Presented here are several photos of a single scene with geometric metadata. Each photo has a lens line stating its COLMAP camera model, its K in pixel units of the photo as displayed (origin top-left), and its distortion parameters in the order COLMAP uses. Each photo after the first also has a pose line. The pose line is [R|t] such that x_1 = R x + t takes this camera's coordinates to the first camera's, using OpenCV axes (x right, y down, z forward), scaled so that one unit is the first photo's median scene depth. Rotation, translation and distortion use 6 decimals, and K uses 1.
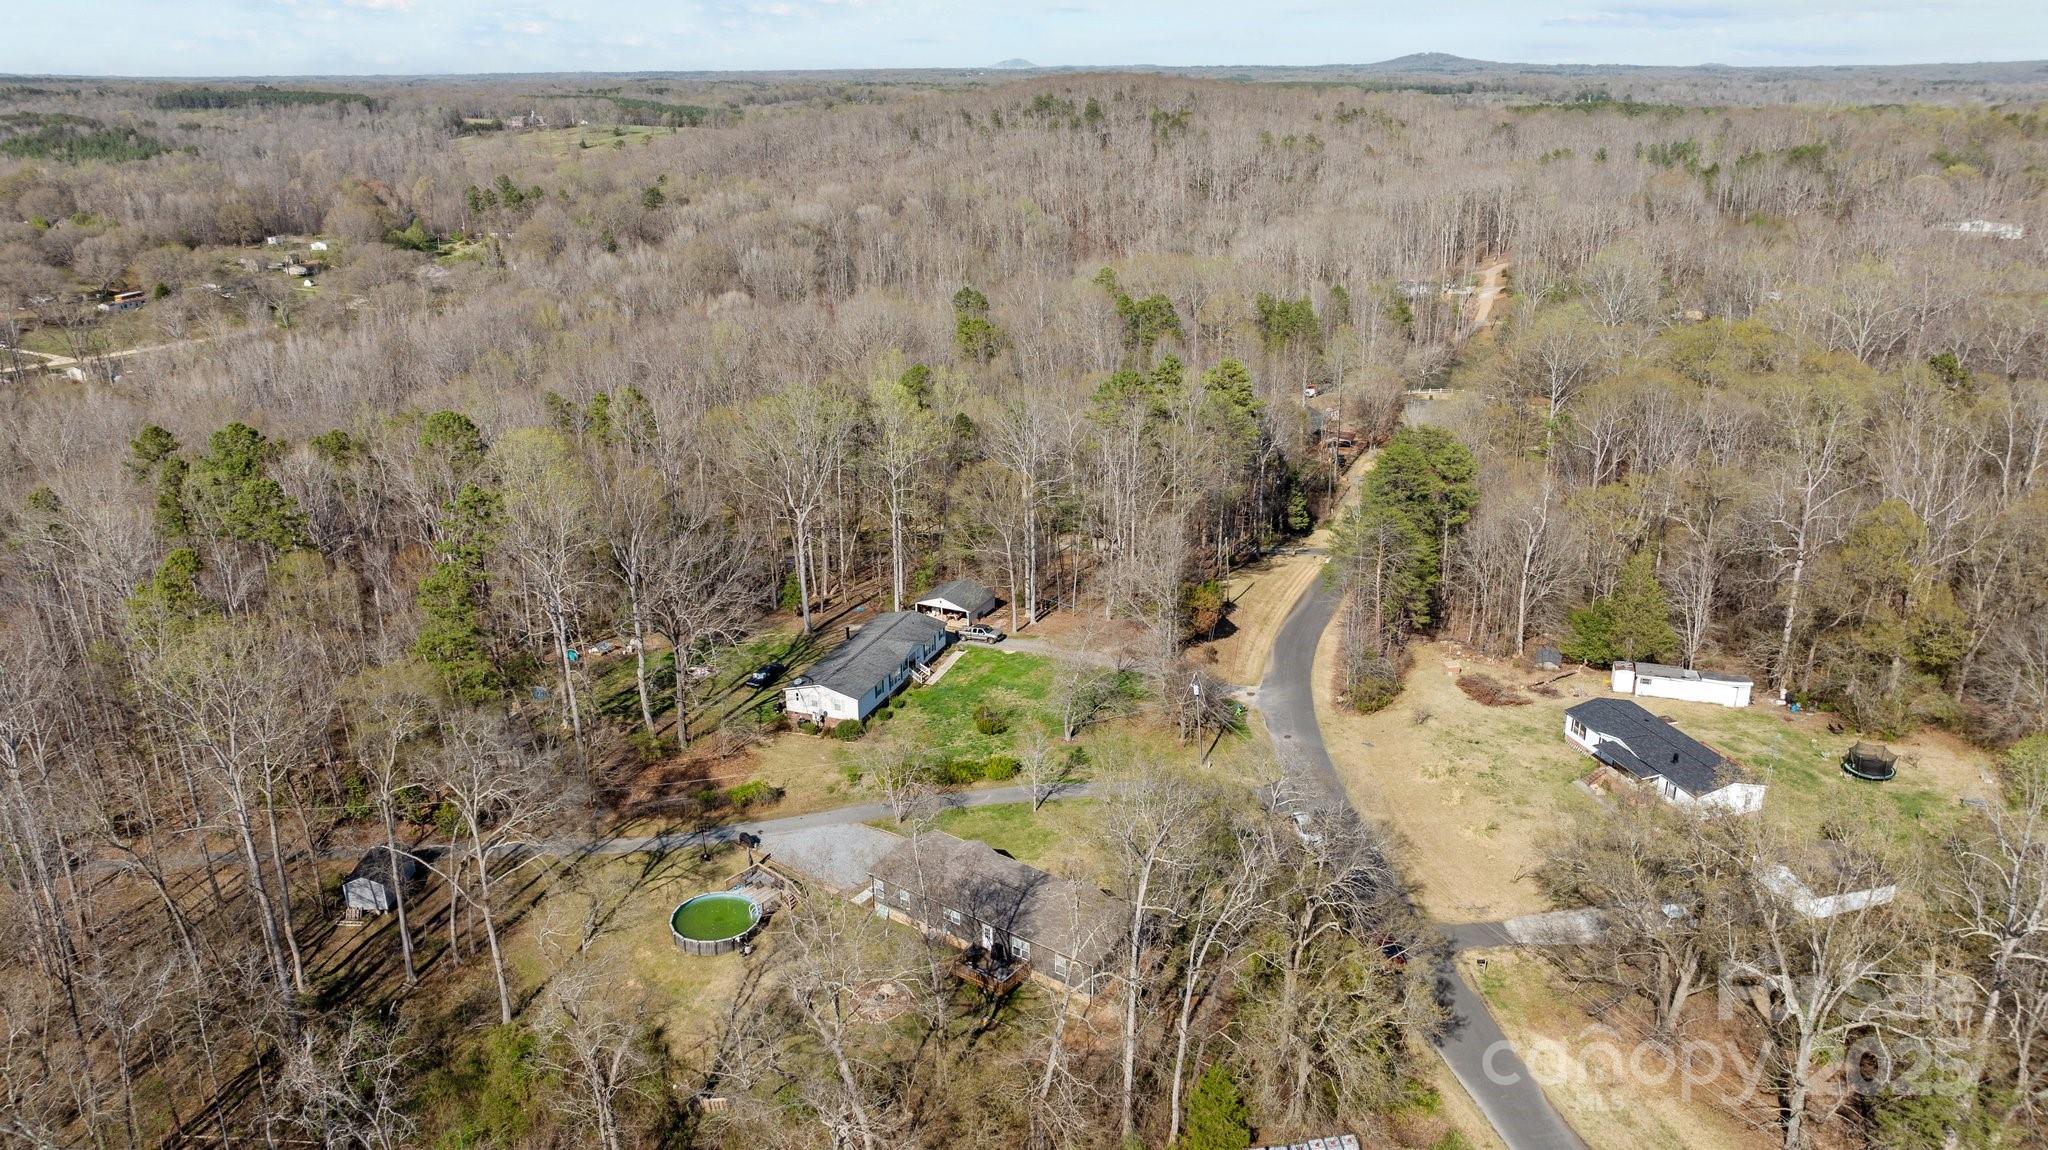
lens RADIAL K [[1444.2, 0, 1024.0], [0, 1444.2, 575.0], [0, 0, 1]] dist [-0.017822, 0.001033]
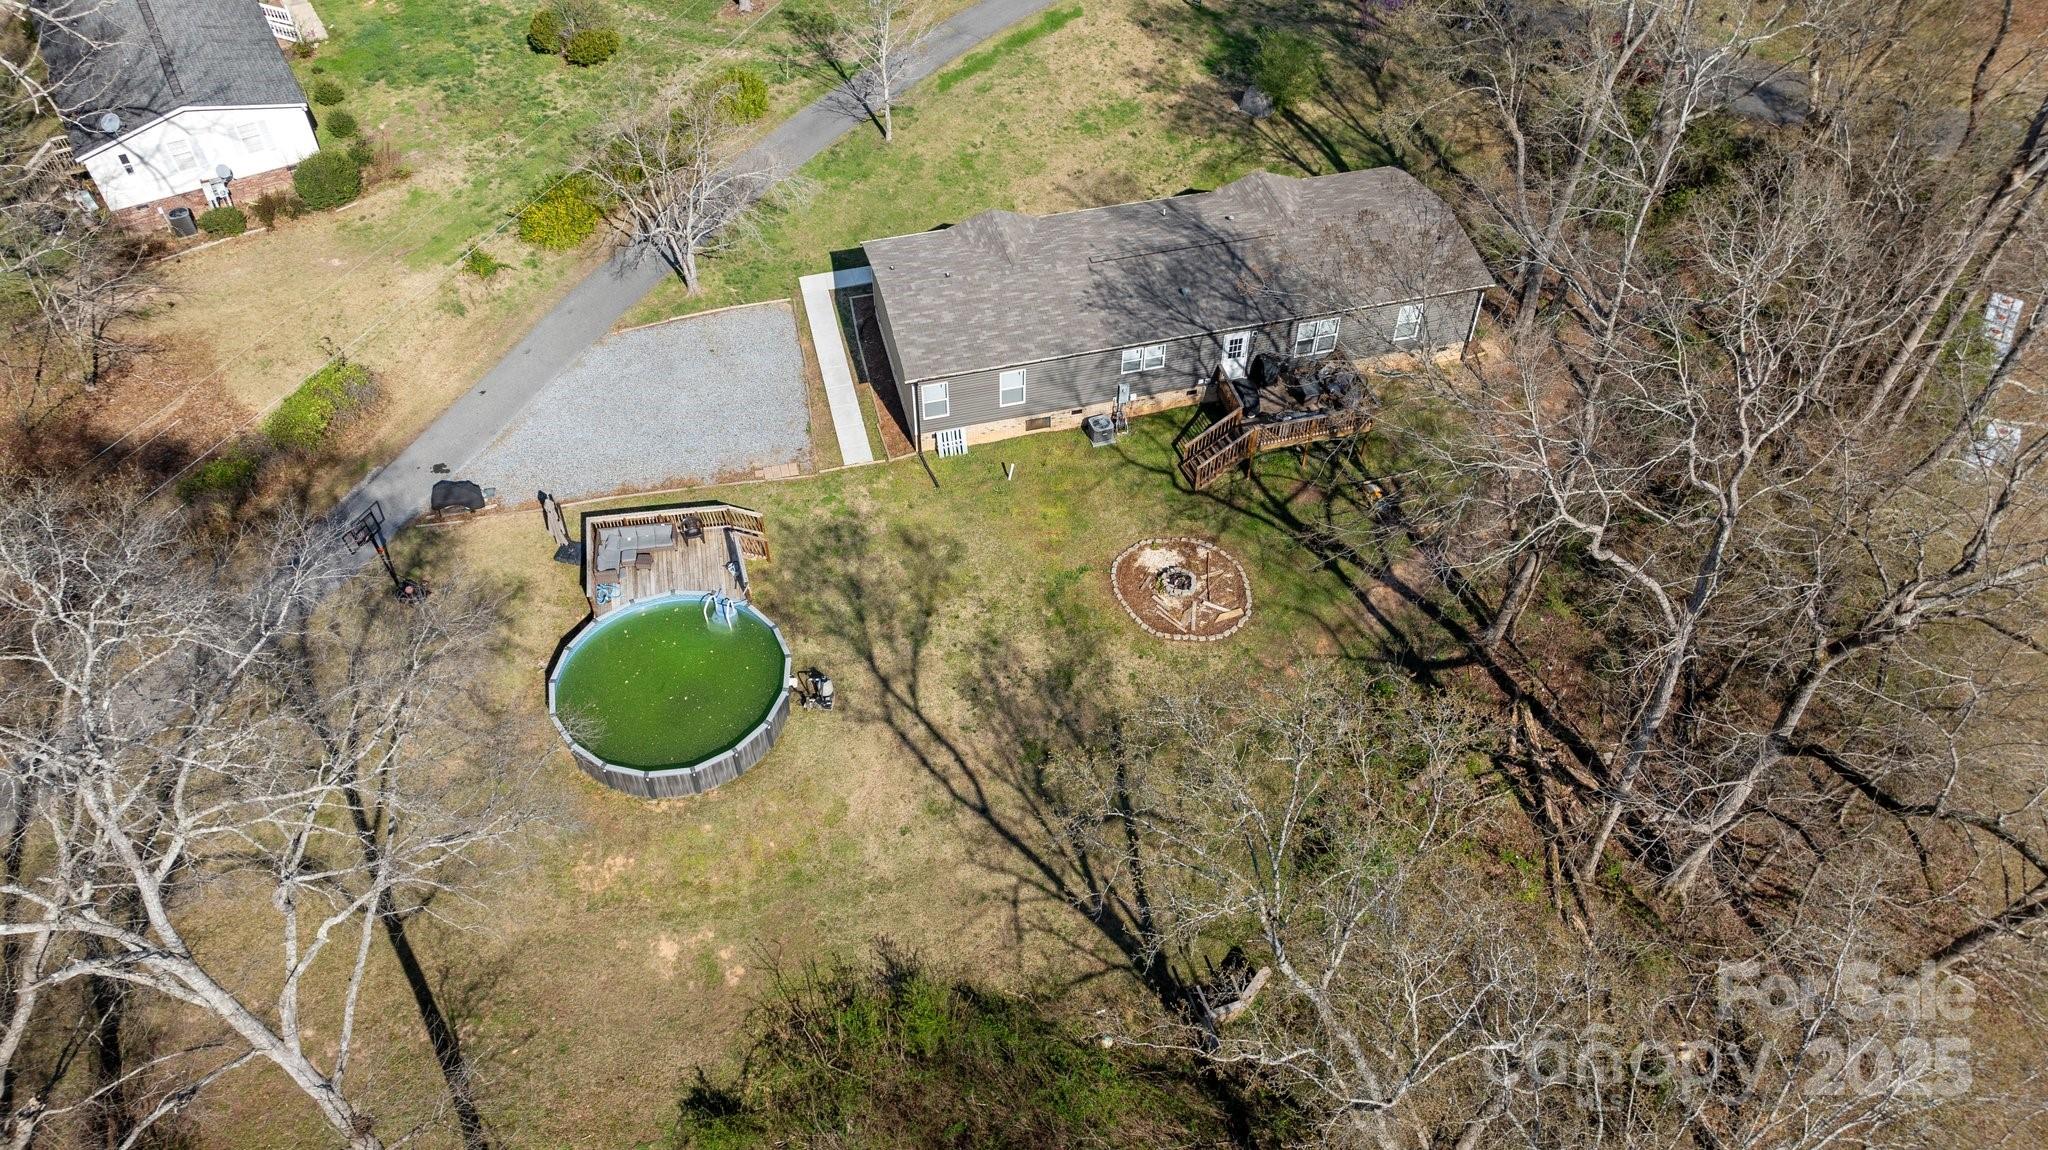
lens RADIAL K [[1444.2, 0, 1024.0], [0, 1444.2, 575.0], [0, 0, 1]] dist [-0.017822, 0.001033]
pose [[0.623579, -0.566009, 0.539243, -0.290830], [0.254805, 0.799268, 0.544284, 0.025168], [-0.739069, -0.202002, 0.642629, 0.578746]]
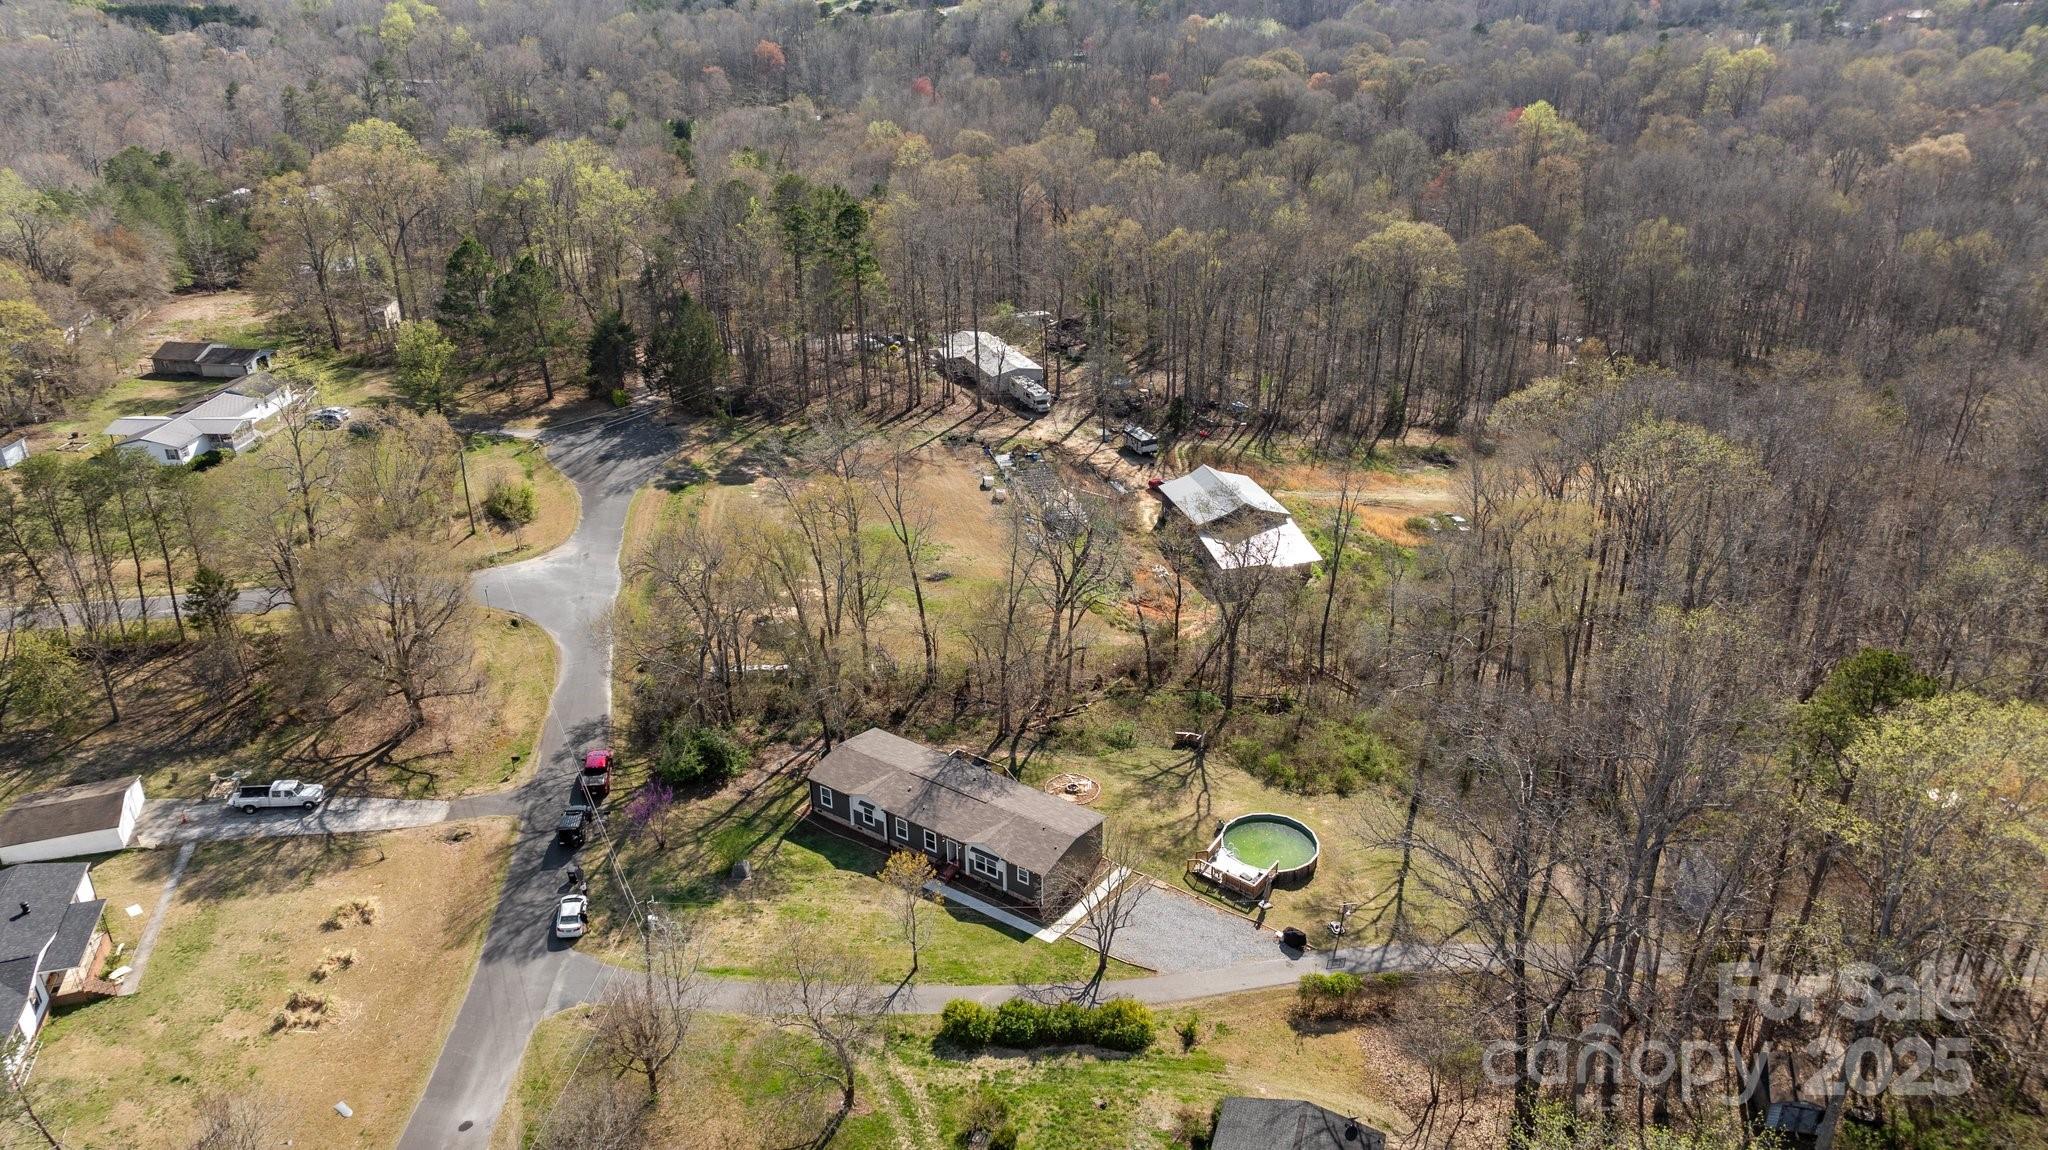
lens RADIAL K [[1444.2, 0, 1024.0], [0, 1444.2, 575.0], [0, 0, 1]] dist [-0.017822, 0.001033]
pose [[-0.999057, 0.034419, -0.026471, -0.031203], [0.005581, 0.706370, 0.707821, -0.454119], [0.043060, 0.707006, -0.705896, 1.281381]]
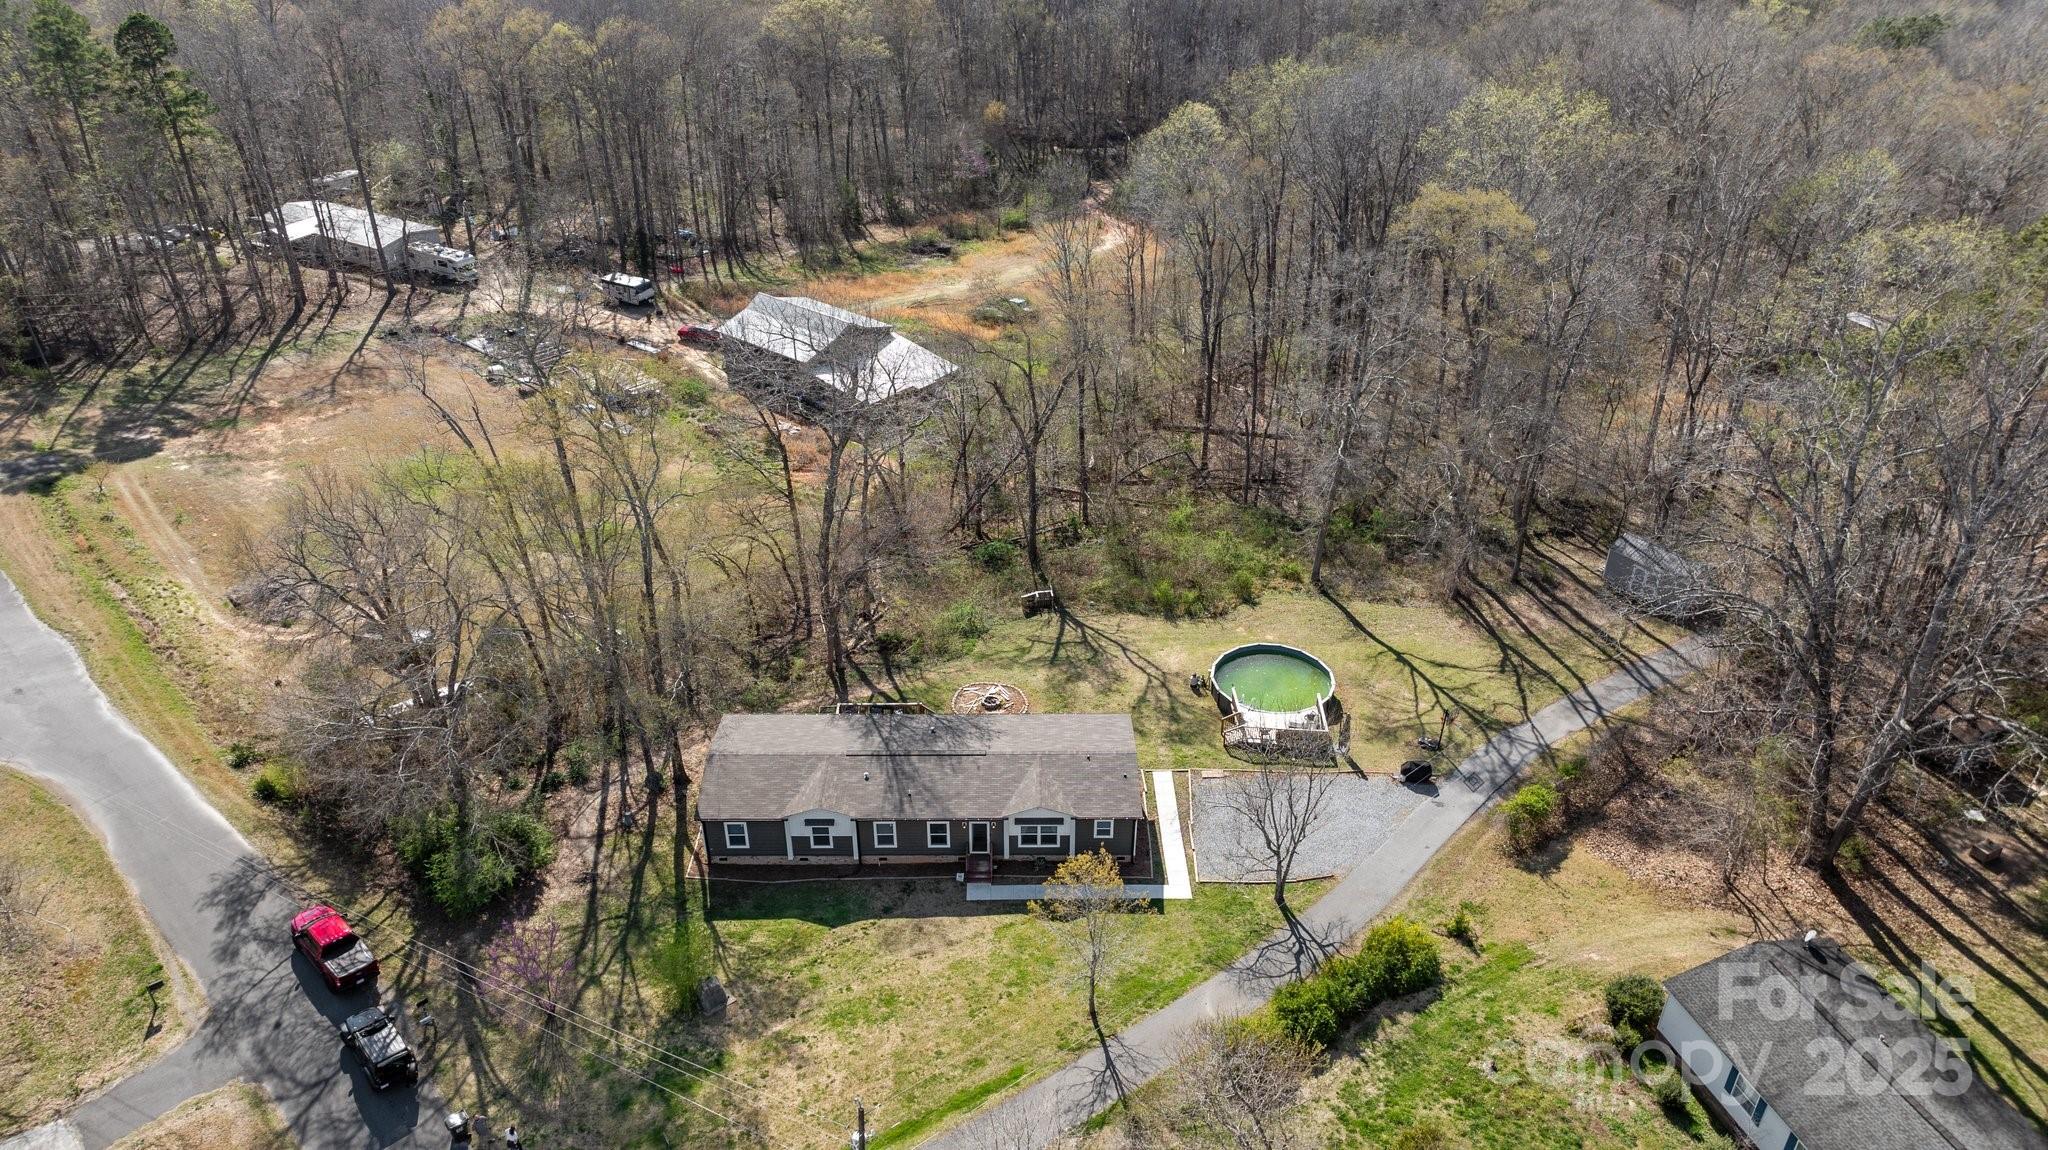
lens RADIAL K [[1444.2, 0, 1024.0], [0, 1444.2, 575.0], [0, 0, 1]] dist [-0.017822, 0.001033]
pose [[-0.797647, 0.322610, -0.509590, 0.212175], [-0.192800, 0.664193, 0.722271, -0.262525], [0.571478, 0.674367, -0.467593, 1.040661]]
